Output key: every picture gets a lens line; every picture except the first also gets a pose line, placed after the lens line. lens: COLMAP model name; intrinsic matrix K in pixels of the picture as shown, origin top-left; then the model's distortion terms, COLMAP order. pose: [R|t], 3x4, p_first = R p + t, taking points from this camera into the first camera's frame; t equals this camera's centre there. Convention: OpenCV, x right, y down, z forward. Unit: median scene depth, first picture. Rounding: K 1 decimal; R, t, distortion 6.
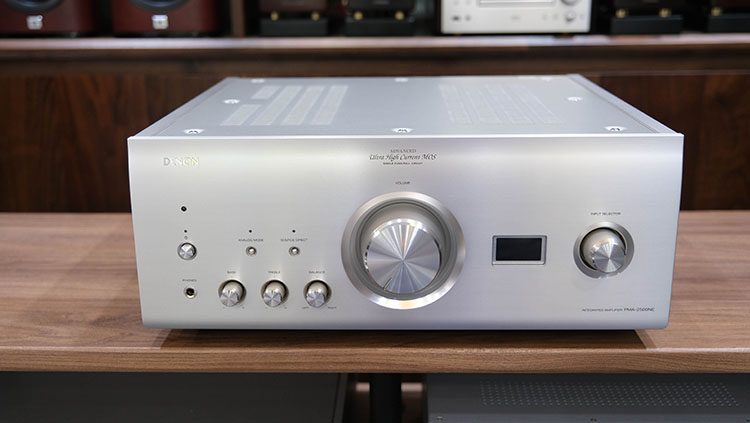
lens RADIAL K [[819.3, 0, 375.3], [0, 819.3, 212.7], [0, 0, 1]] dist [-0.035174, 0.000000]
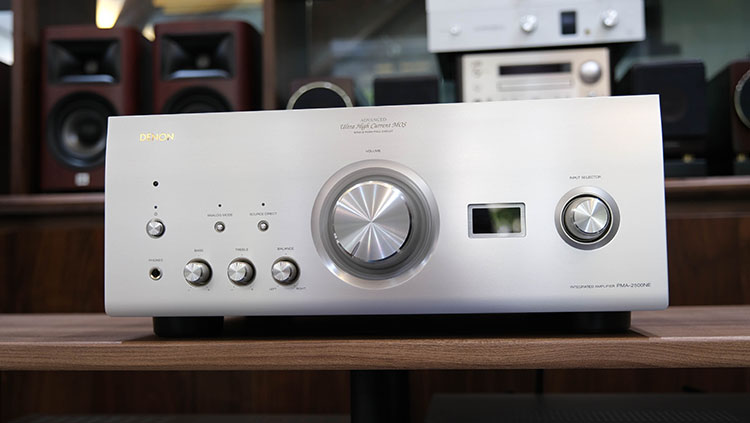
lens RADIAL K [[819.3, 0, 375.2], [0, 819.3, 211.3], [0, 0, 1]] dist [-0.035174, 0.000000]
pose [[0.996689, -0.011135, -0.080538, 0.106575], [-0.016308, 0.943064, -0.332211, 0.335219], [0.079651, 0.332424, 0.939760, 0.091172]]
